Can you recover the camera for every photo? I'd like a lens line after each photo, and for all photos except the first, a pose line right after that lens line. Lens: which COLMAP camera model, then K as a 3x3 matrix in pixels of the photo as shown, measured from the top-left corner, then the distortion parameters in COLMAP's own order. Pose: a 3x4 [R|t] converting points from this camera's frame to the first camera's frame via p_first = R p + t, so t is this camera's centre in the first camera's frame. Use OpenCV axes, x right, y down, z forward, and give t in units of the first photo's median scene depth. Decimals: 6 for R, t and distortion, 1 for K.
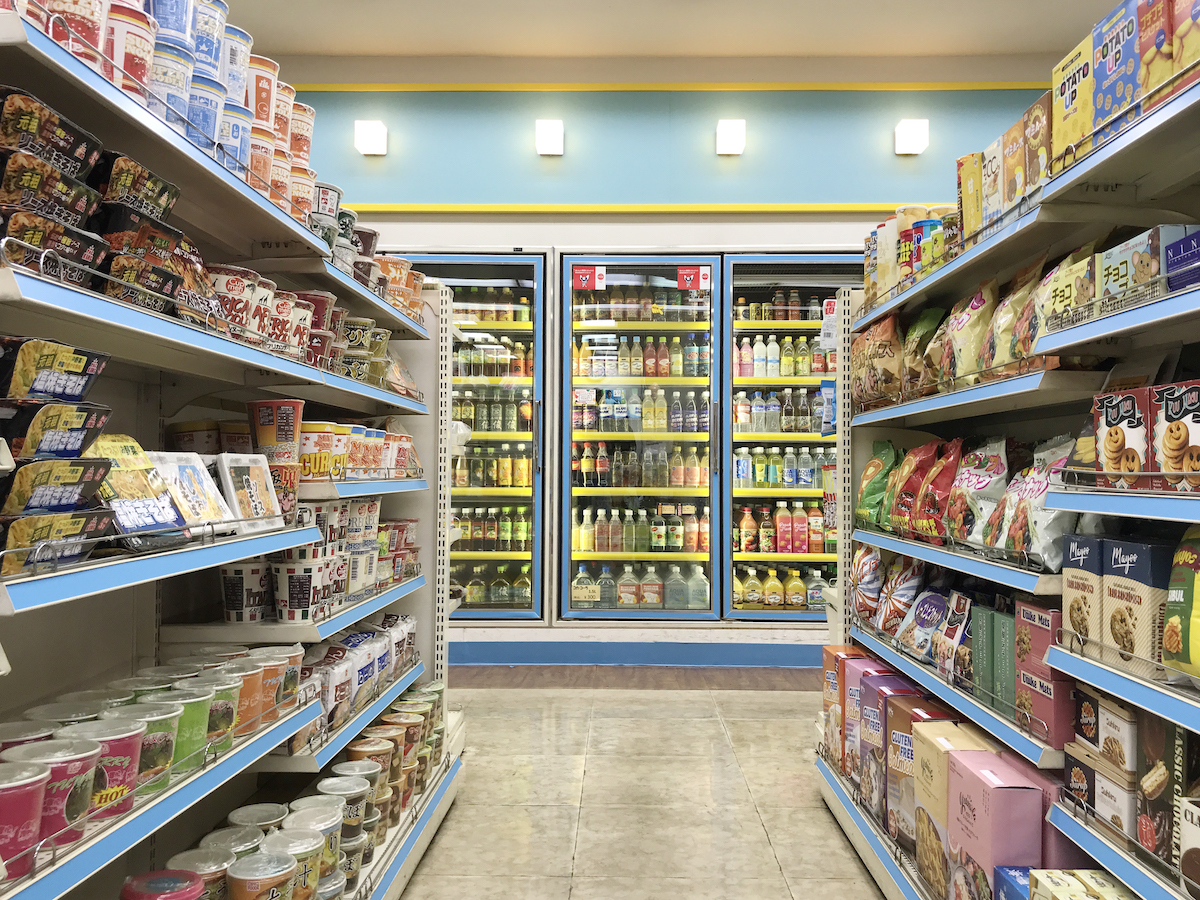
lens RADIAL K [[971.9, 0, 600.0], [0, 971.9, 450.0], [0, 0, 1]] dist [-0.005359, -0.002581]
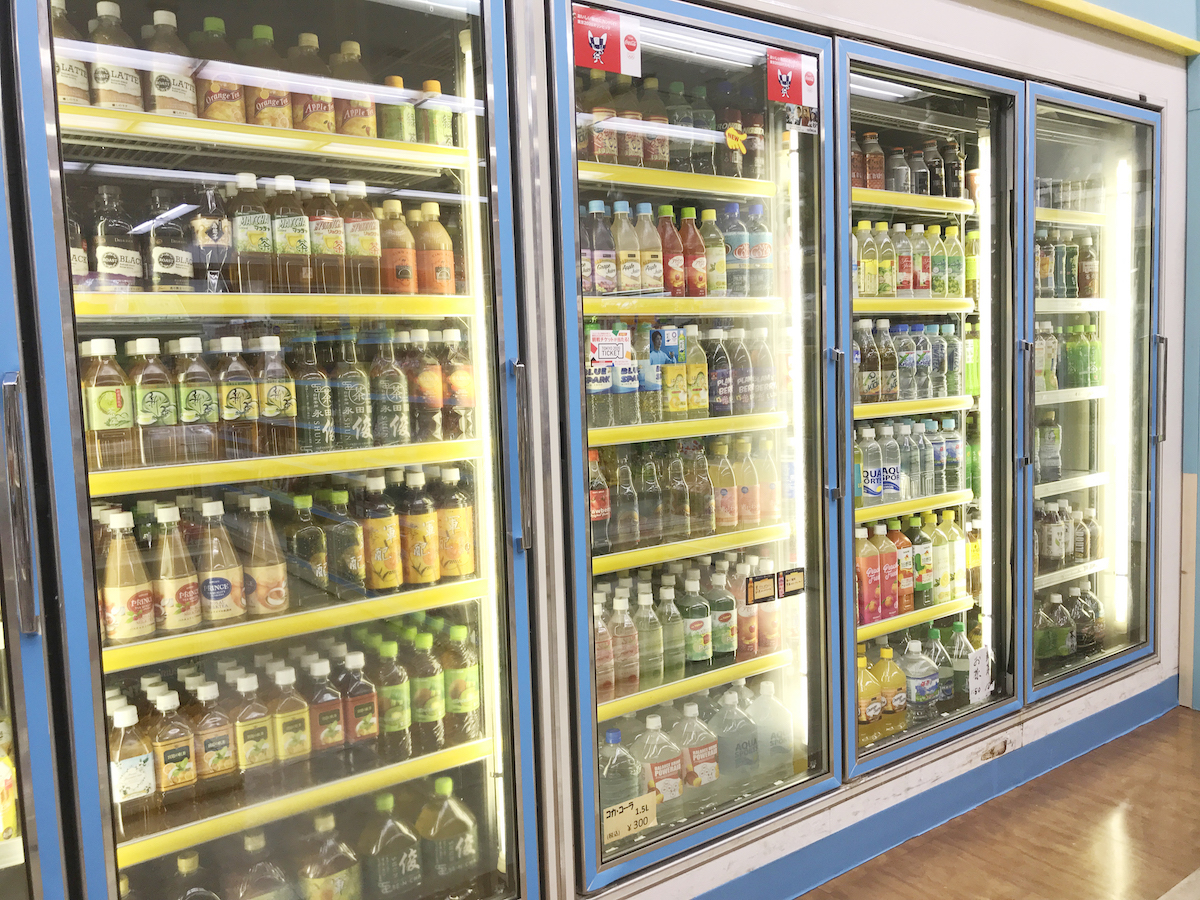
lens RADIAL K [[971.9, 0, 600.0], [0, 971.9, 450.0], [0, 0, 1]] dist [-0.005359, -0.002581]
pose [[0.789466, -0.089139, 0.607287, -0.255728], [0.020632, 0.992693, 0.118888, -0.059030], [-0.613447, -0.081329, 0.785537, 0.662830]]
